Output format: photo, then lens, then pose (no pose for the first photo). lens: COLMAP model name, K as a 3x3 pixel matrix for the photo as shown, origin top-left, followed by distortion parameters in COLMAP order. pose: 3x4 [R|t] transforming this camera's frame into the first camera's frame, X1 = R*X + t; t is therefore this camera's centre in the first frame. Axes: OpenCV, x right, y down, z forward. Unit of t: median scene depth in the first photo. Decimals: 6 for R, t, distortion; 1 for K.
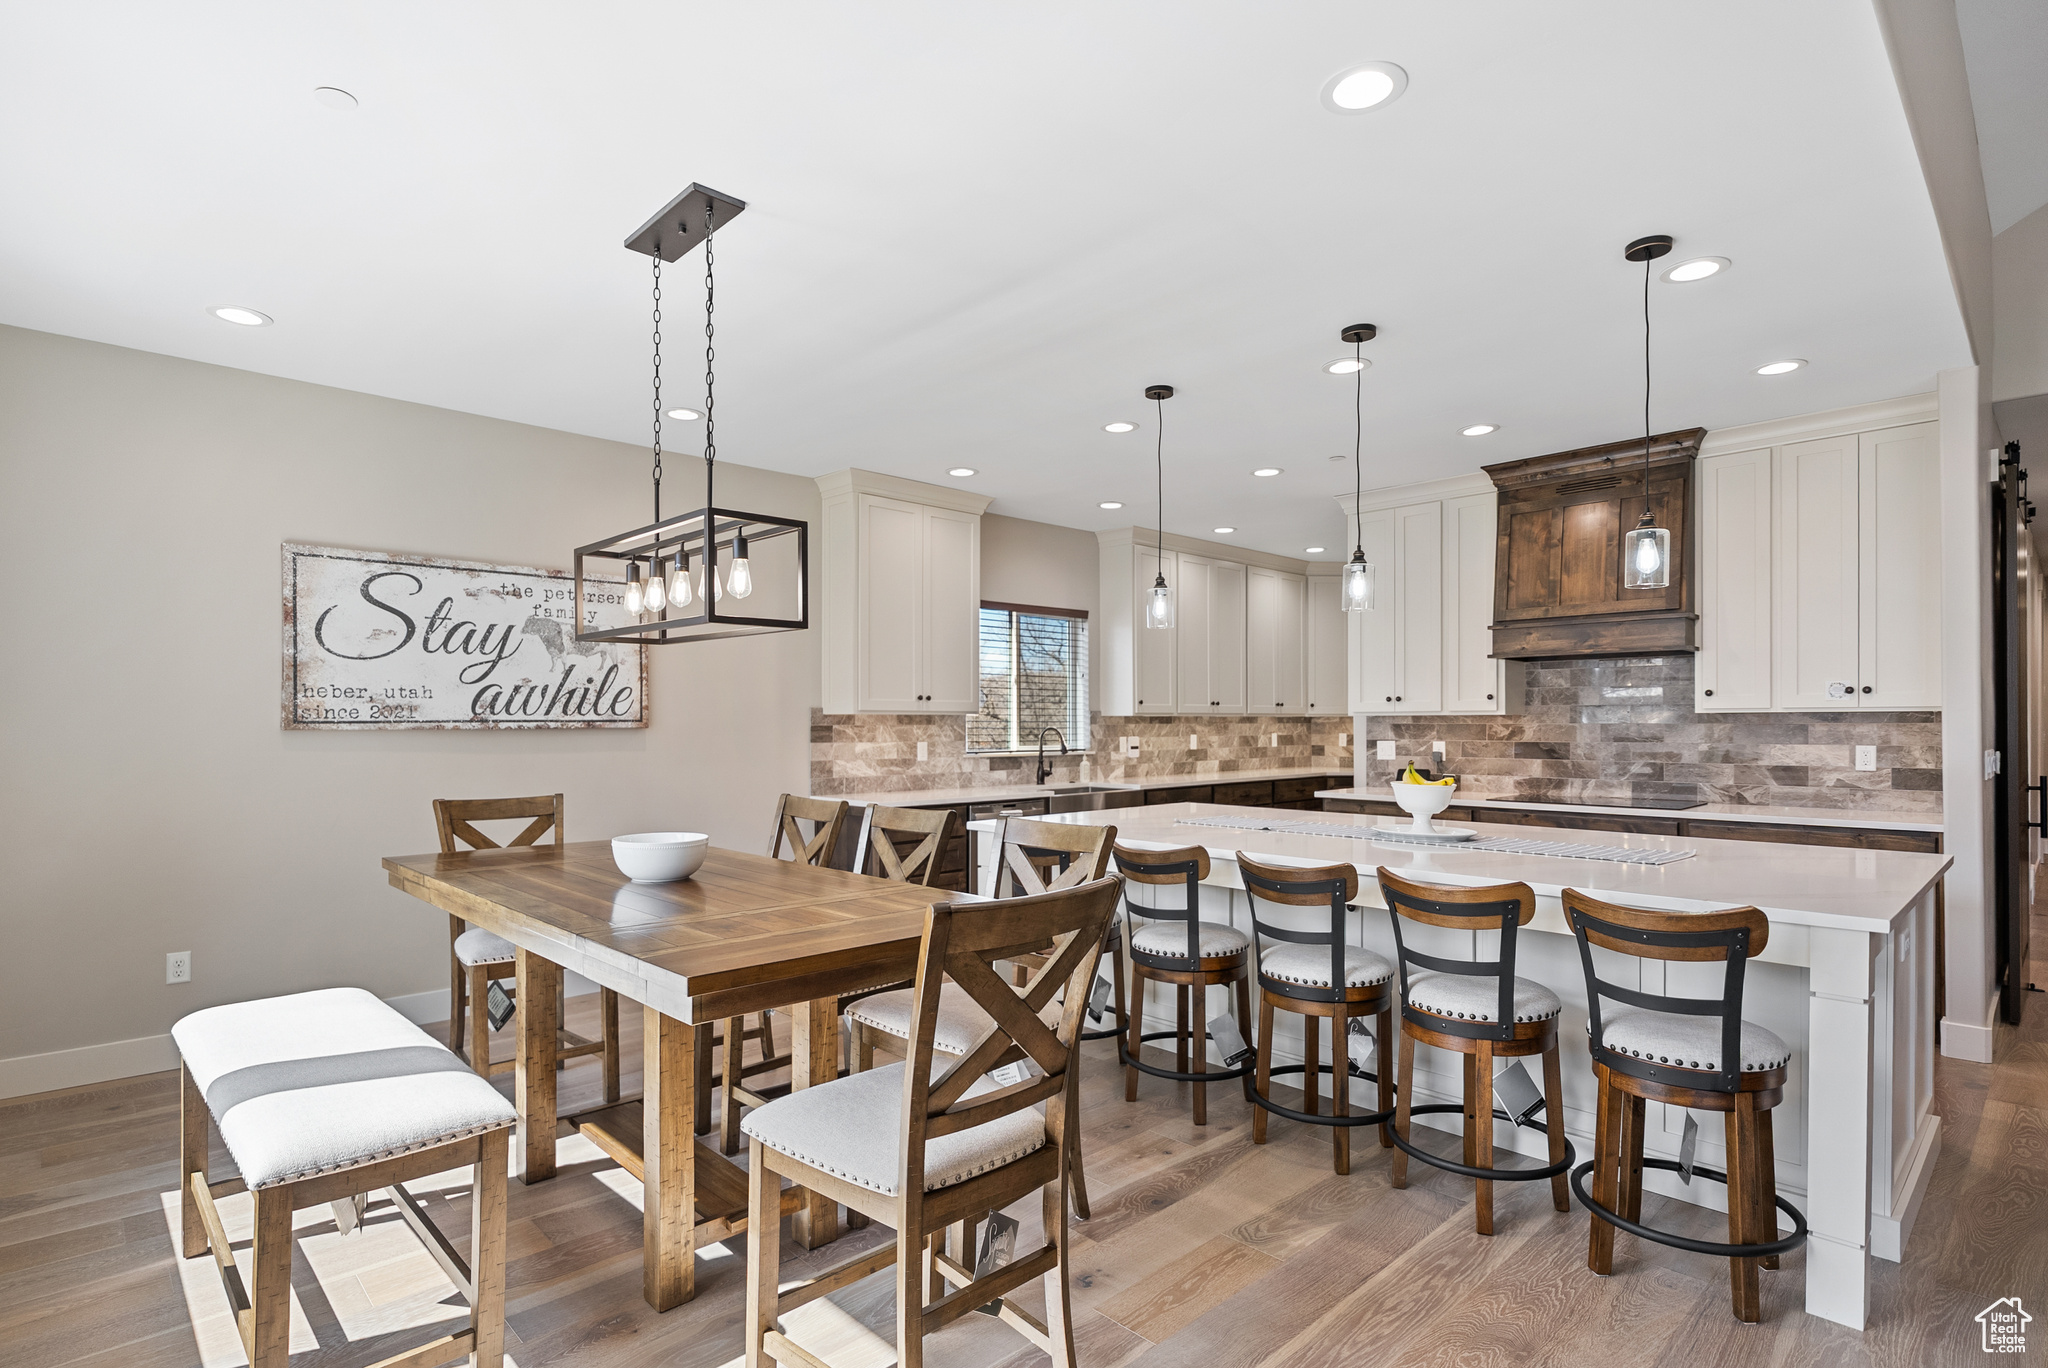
lens RADIAL K [[1018.9, 0, 1022.7], [0, 1018.9, 723.0], [0, 0, 1]] dist [-0.004684, 0.000446]
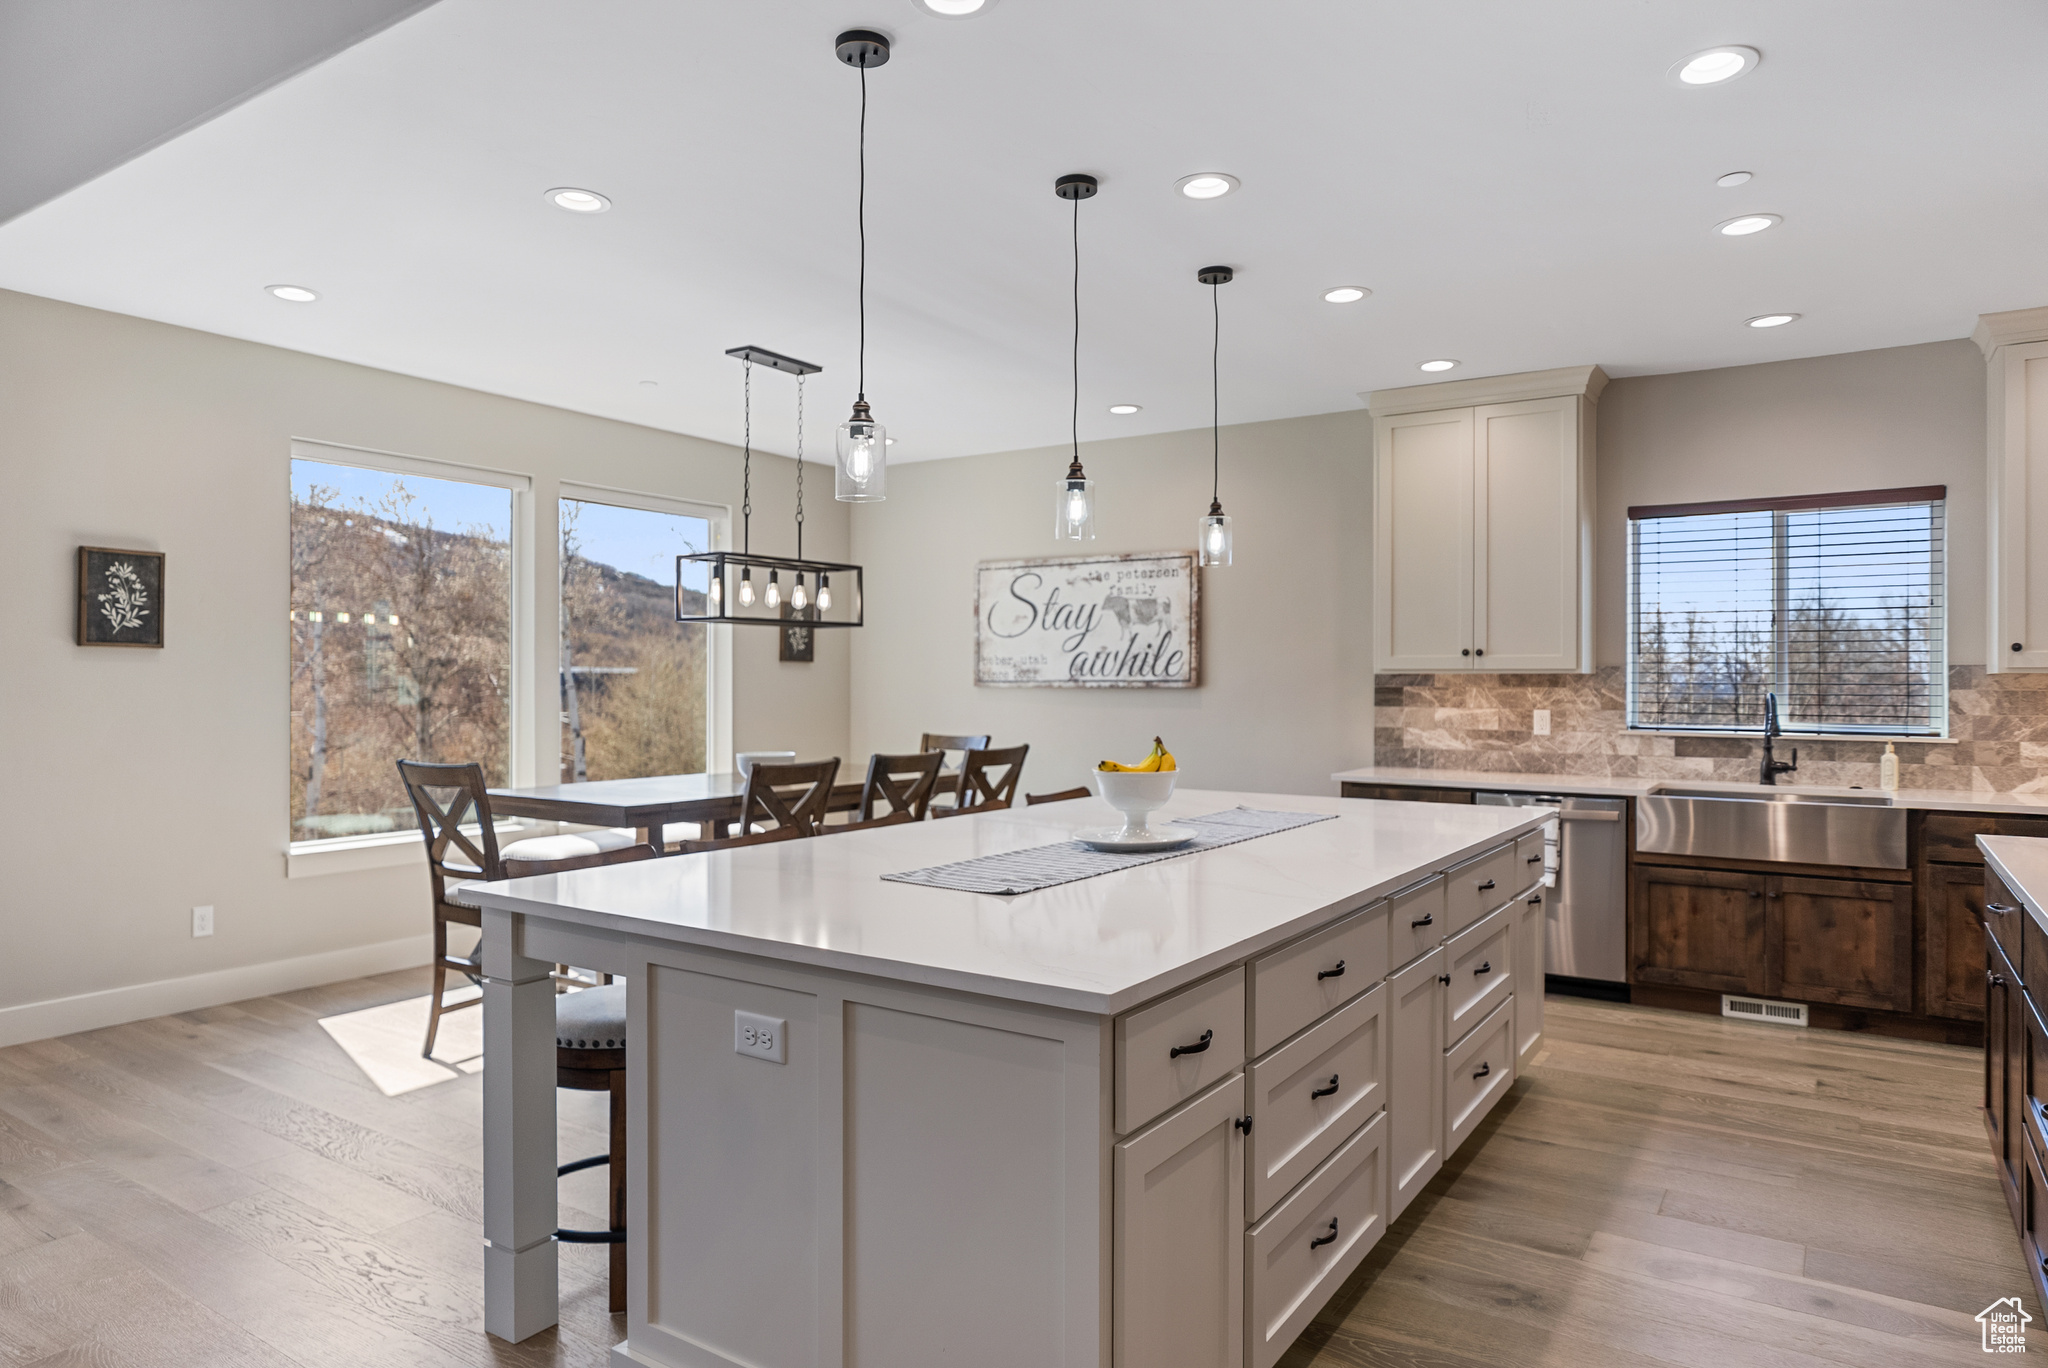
lens RADIAL K [[1247.9, 0, 1024.0], [0, 1247.9, 684.0], [0, 0, 1]] dist [-0.011003, 0.004116]
pose [[0.217800, 0.003682, -0.975986, 0.893370], [-0.003622, 0.999989, 0.002964, -0.002226], [0.975987, 0.002889, 0.217811, 0.534884]]
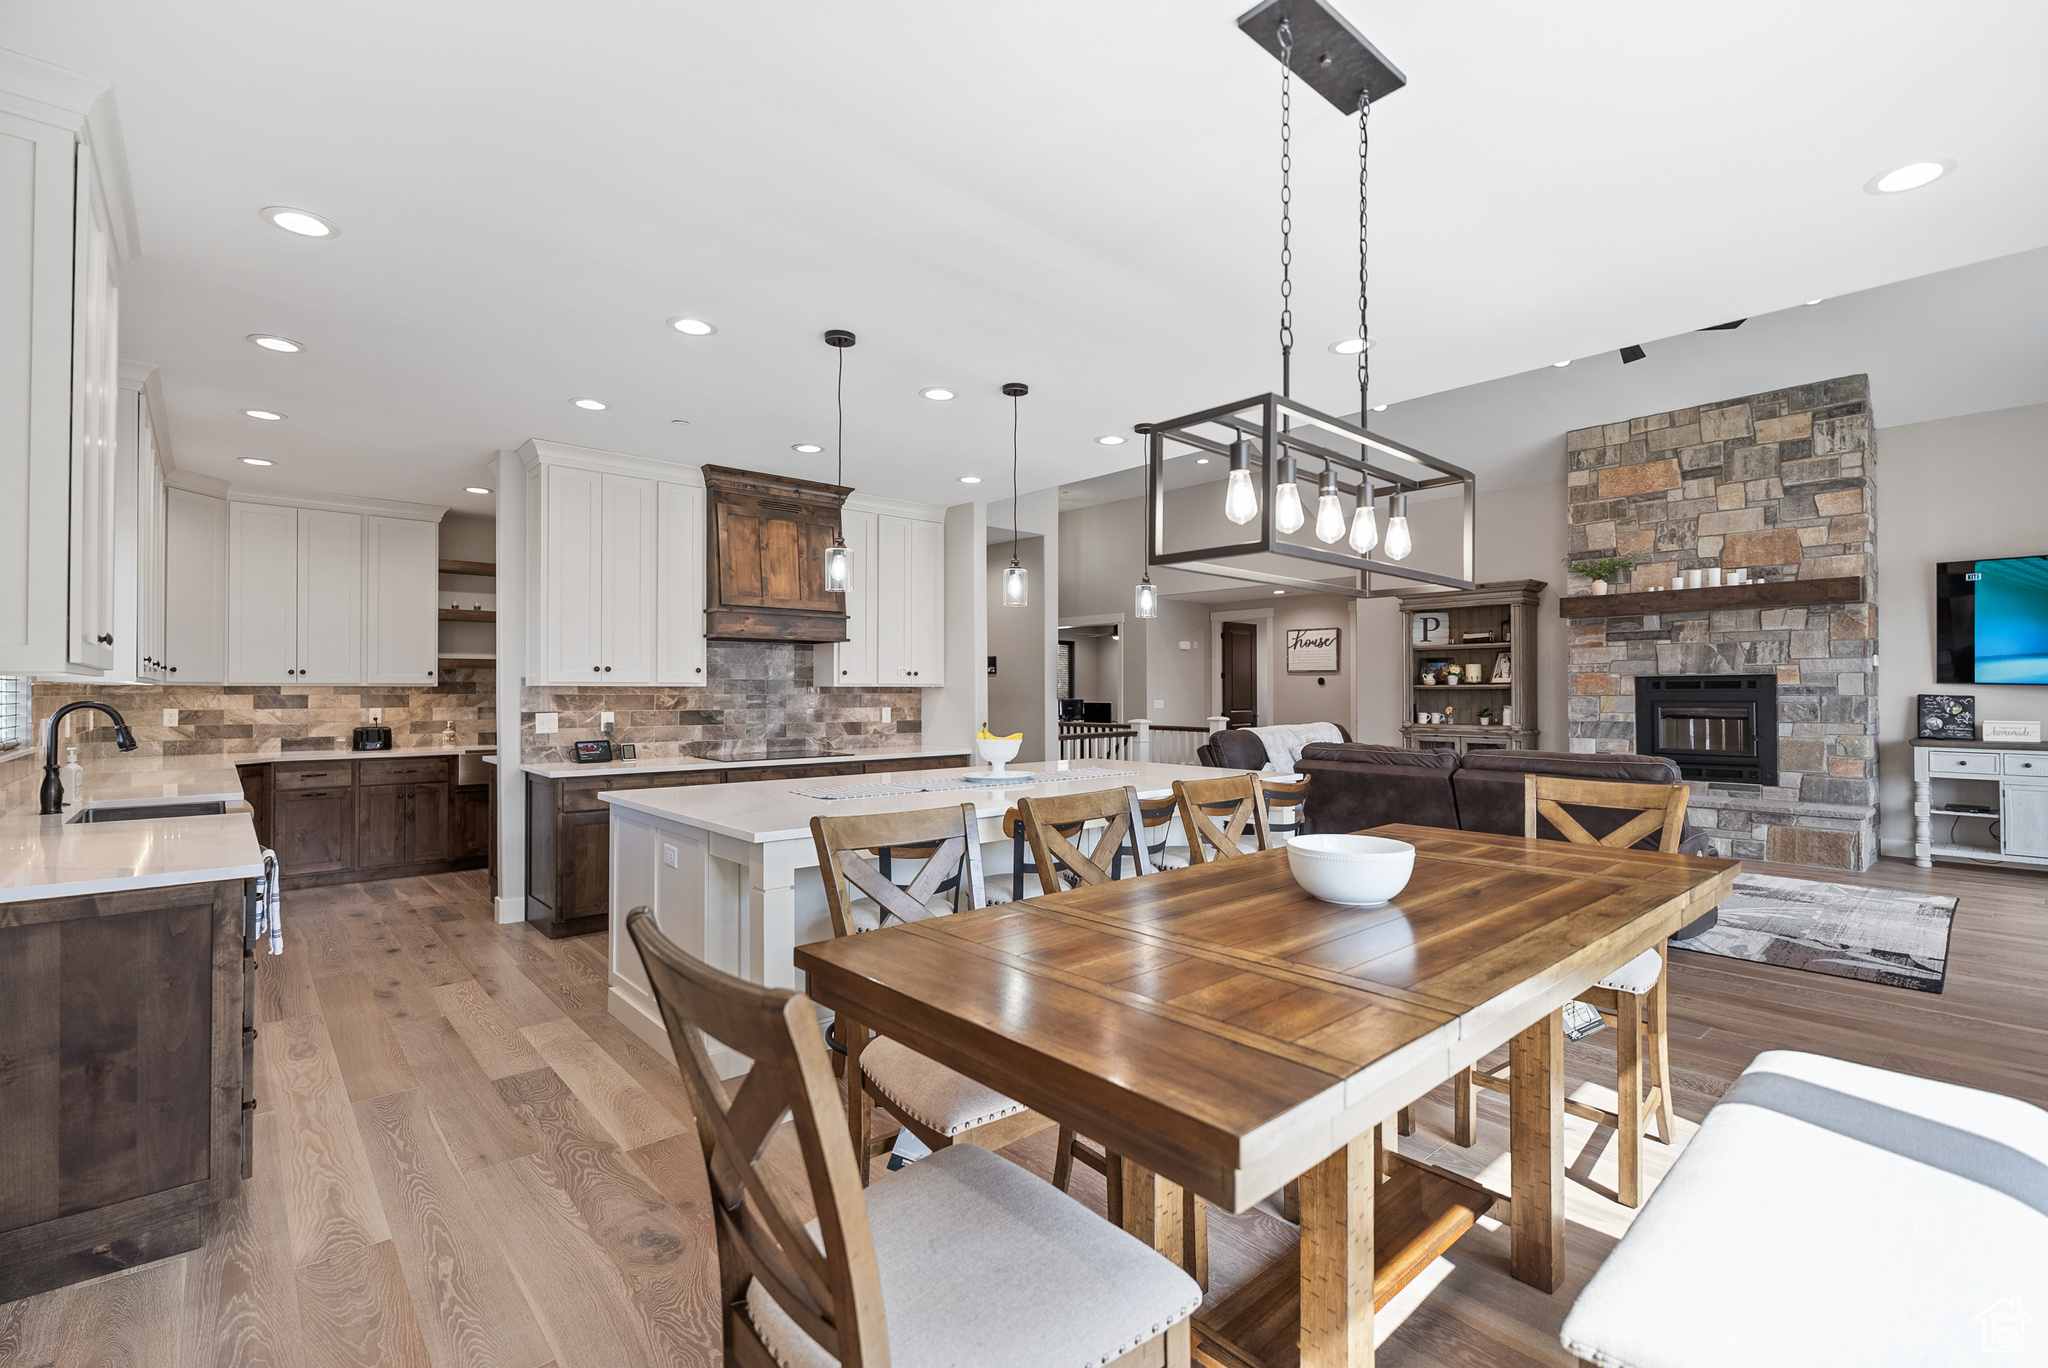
lens RADIAL K [[909.8, 0, 1024.0], [0, 909.8, 684.0], [0, 0, 1]] dist [0.008271, -0.000428]
pose [[0.039770, 0.010850, 0.999150, -0.577723], [0.000107, 0.999941, -0.010862, 0.000193], [-0.999209, 0.000539, 0.039766, 0.670446]]
